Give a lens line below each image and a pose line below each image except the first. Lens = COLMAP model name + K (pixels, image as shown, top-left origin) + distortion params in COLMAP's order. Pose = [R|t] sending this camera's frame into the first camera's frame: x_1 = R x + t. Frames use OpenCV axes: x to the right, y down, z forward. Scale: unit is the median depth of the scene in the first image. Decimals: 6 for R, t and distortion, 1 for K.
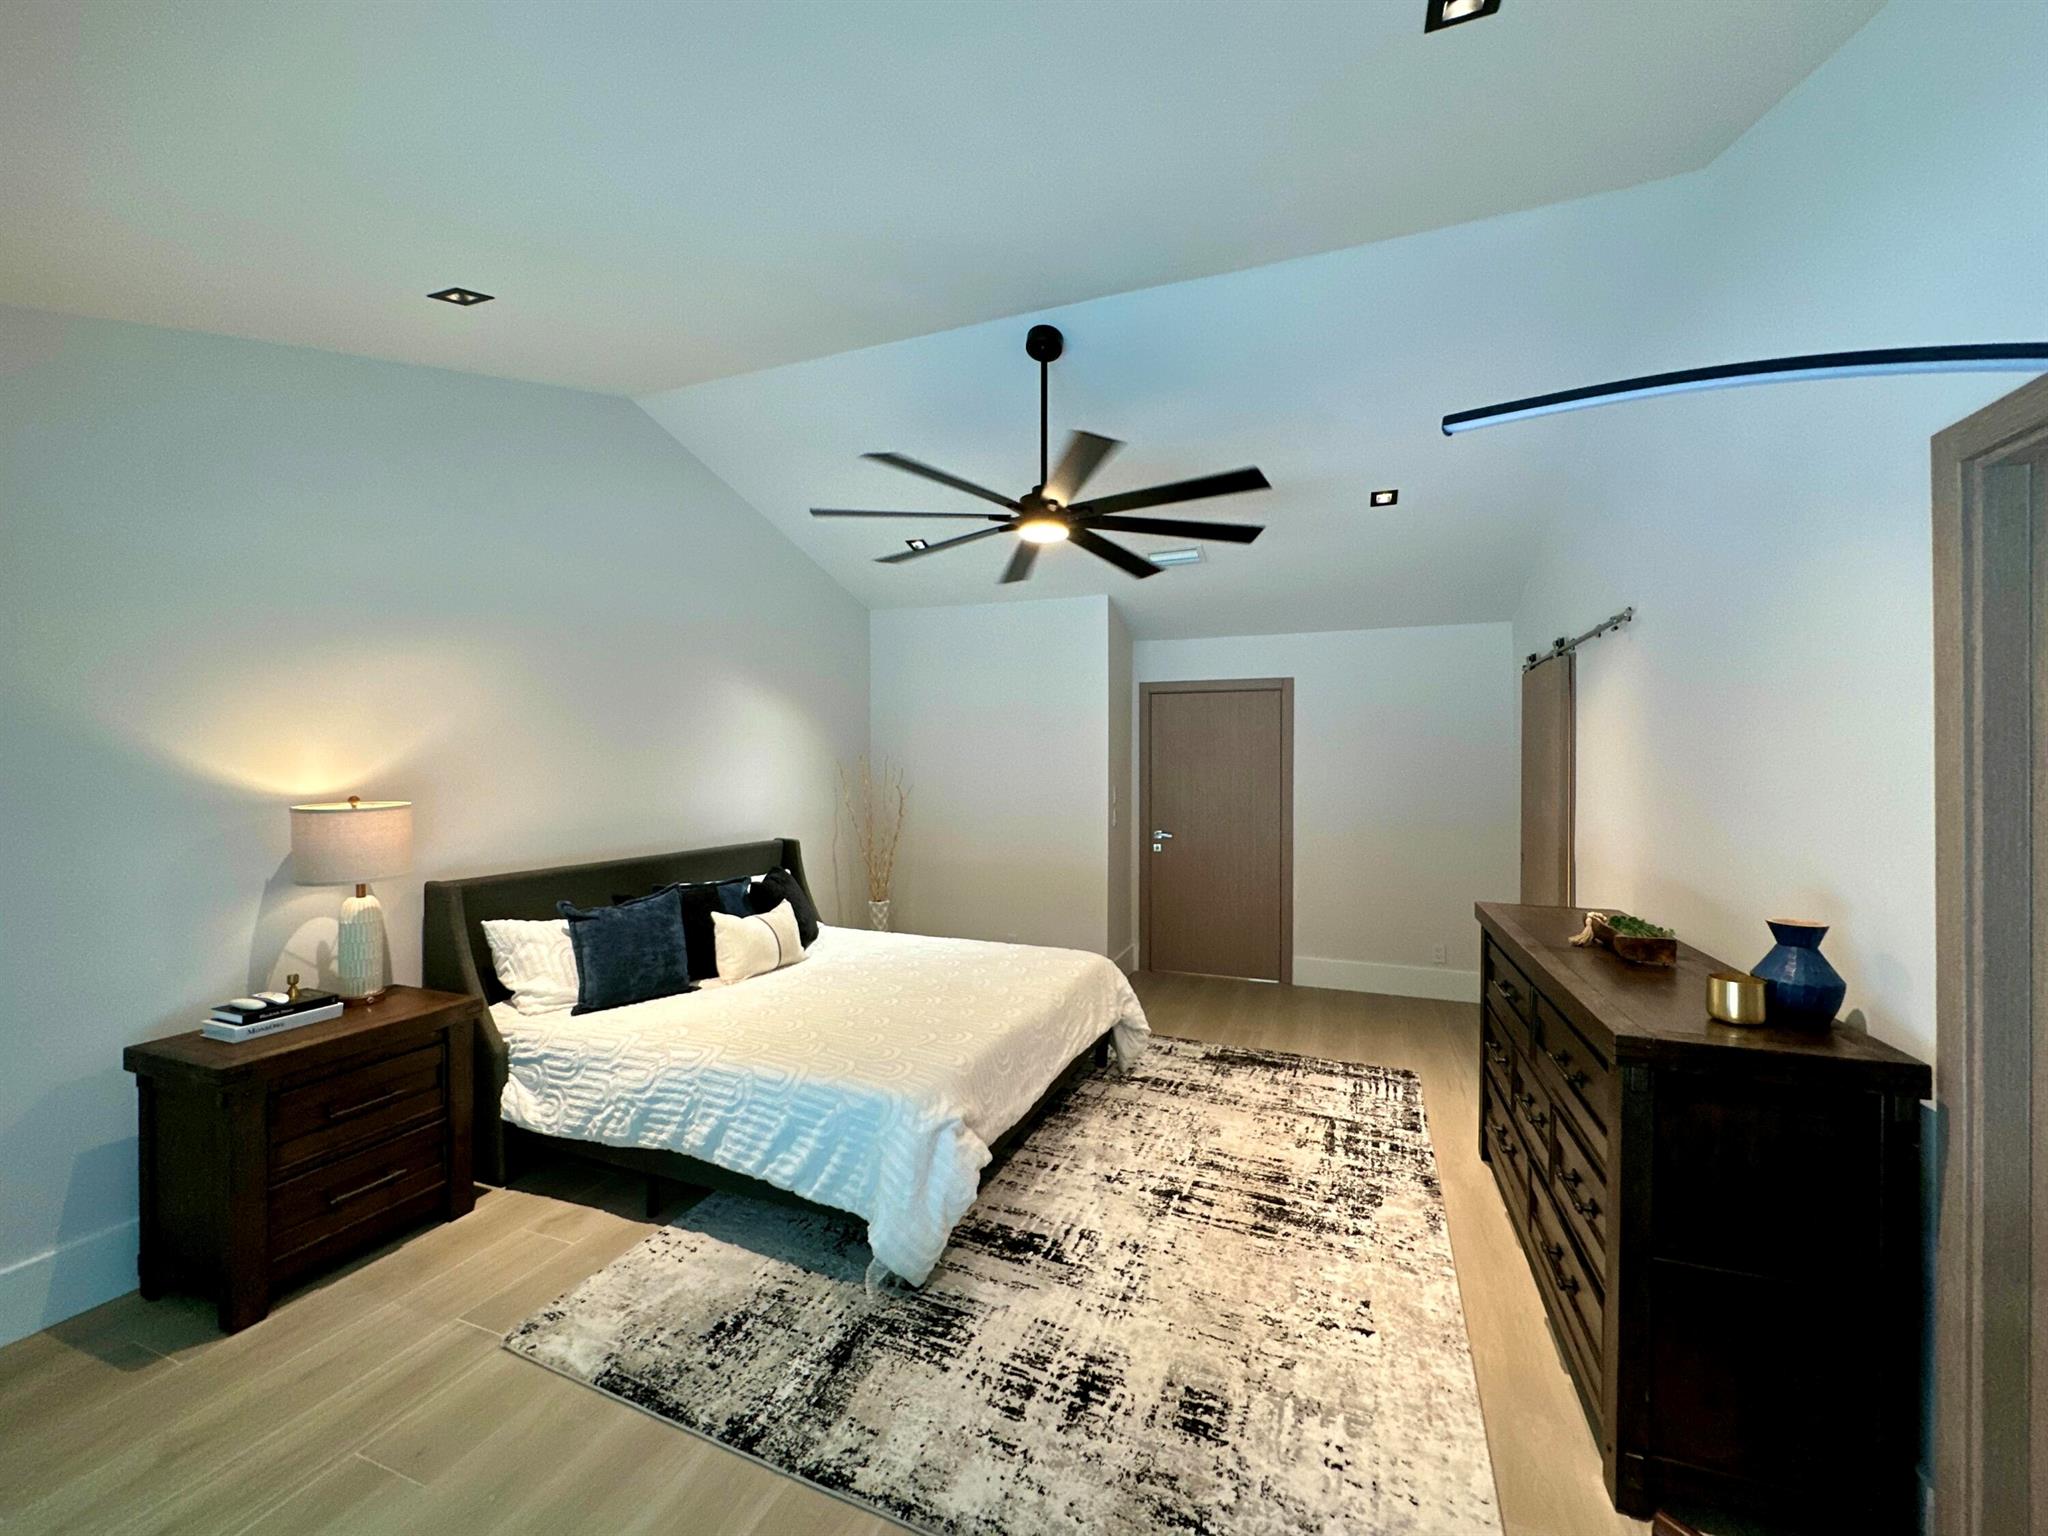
lens RADIAL K [[816.9, 0, 1023.0], [0, 816.9, 767.5], [0, 0, 1]] dist [-0.005982, 0.000852]
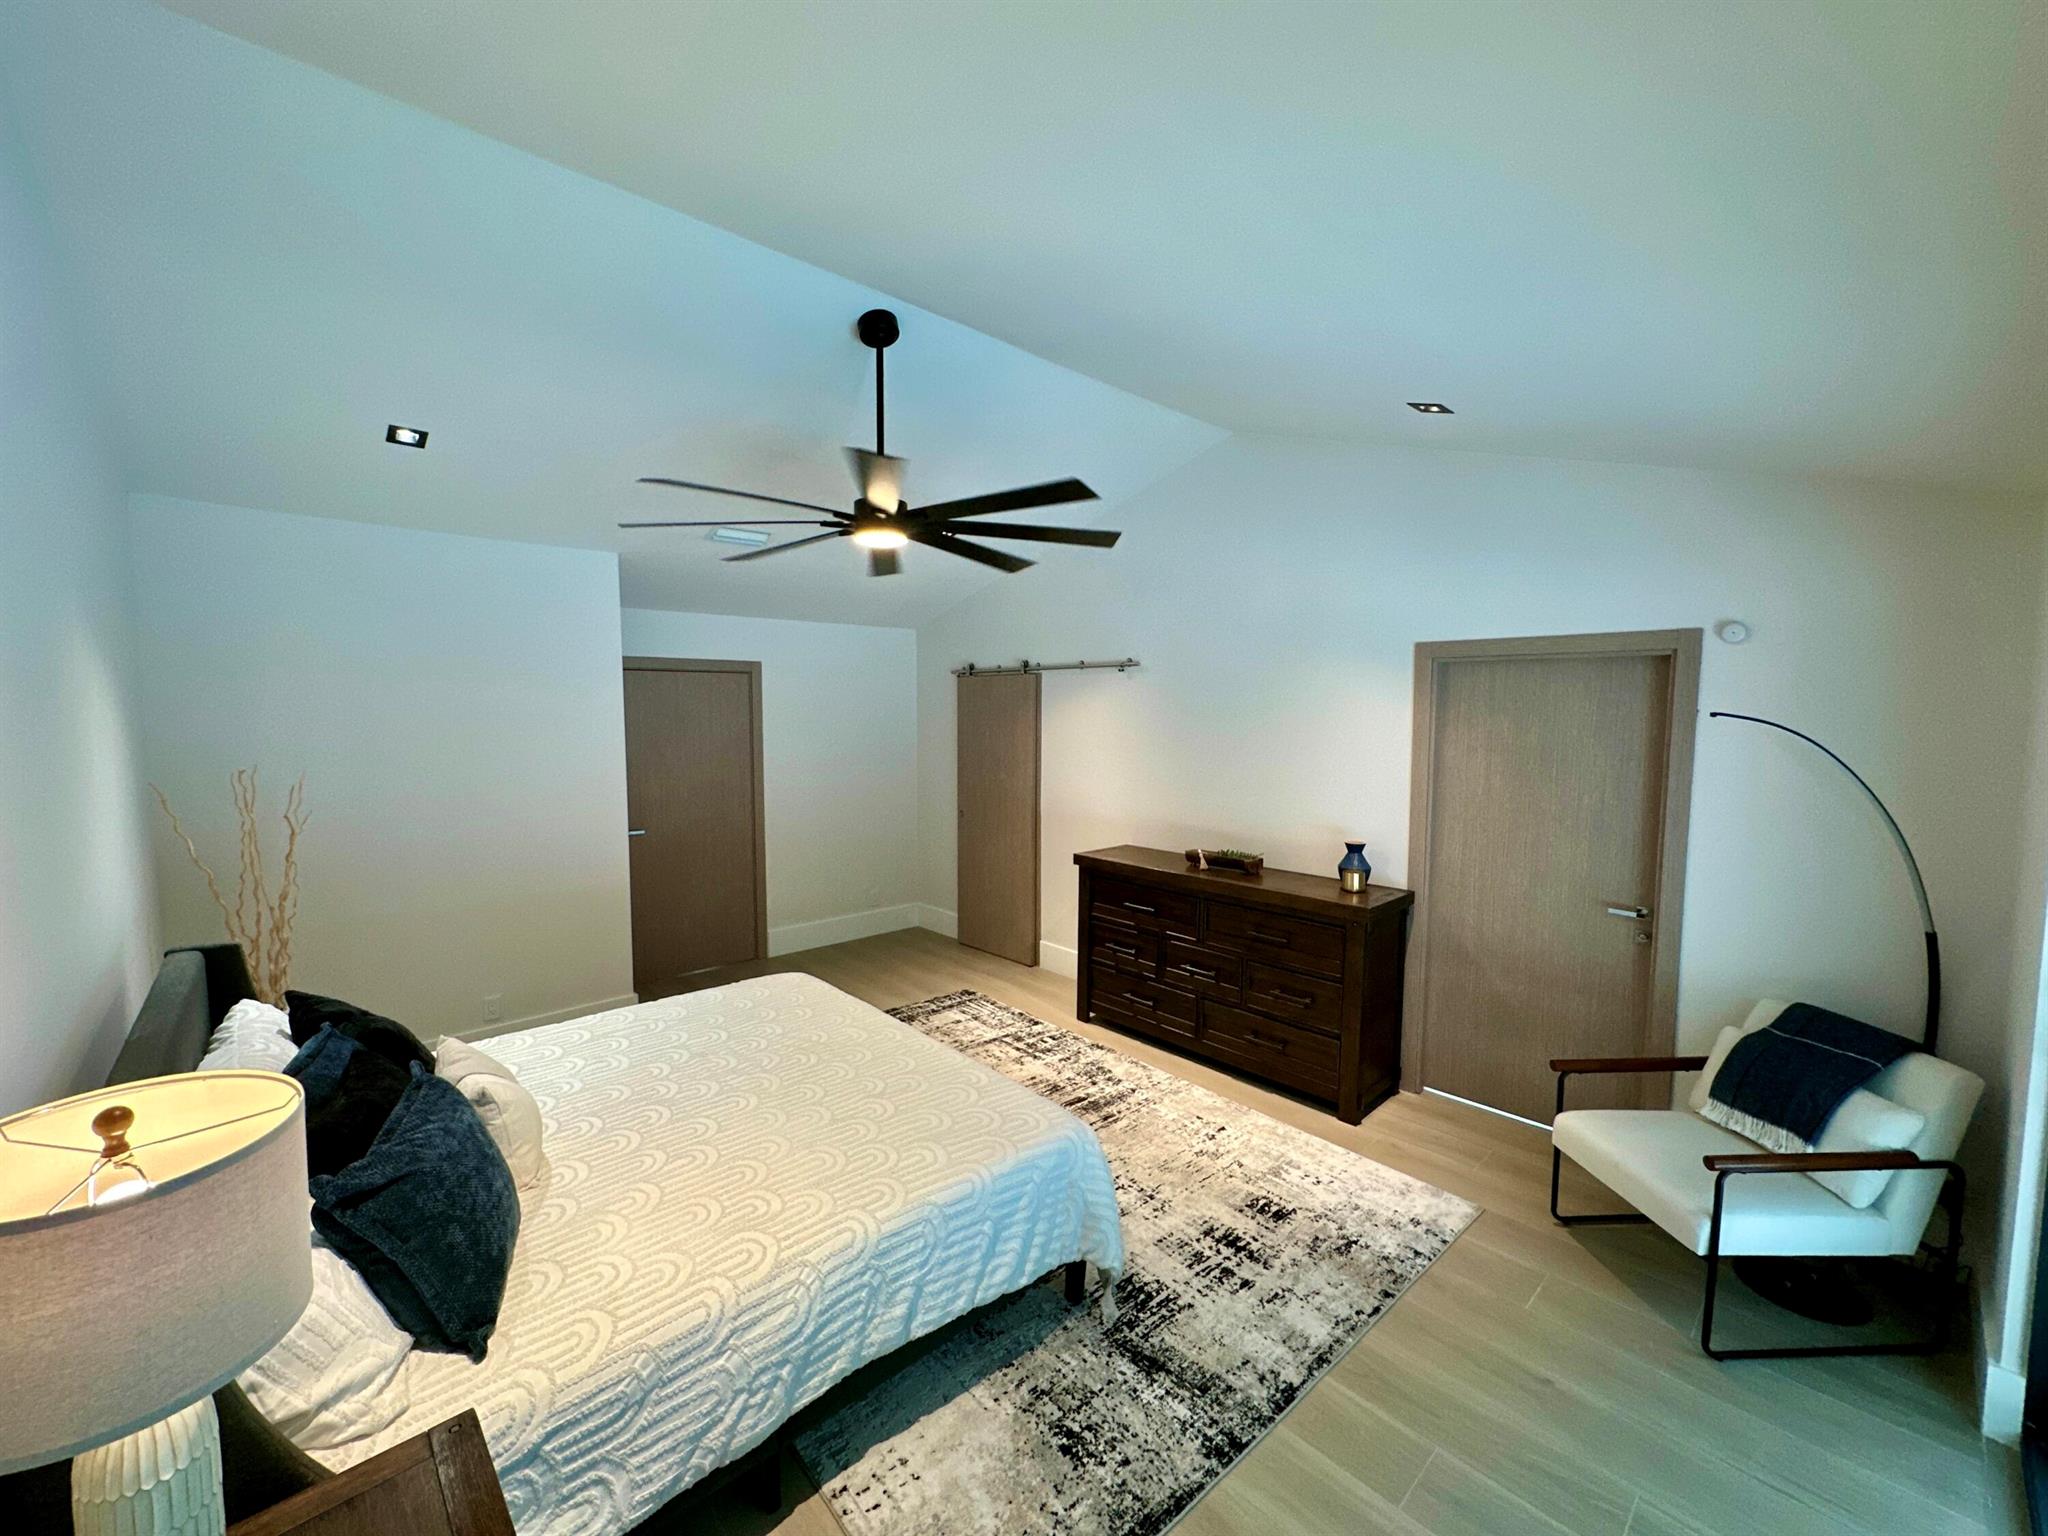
lens RADIAL K [[816.9, 0, 1022.7], [0, 816.9, 764.0], [0, 0, 1]] dist [-0.005982, 0.000852]
pose [[0.442350, -0.066538, 0.894371, -1.020581], [0.000267, 0.997254, 0.074060, -0.135027], [-0.896843, -0.032521, 0.441153, 0.581487]]
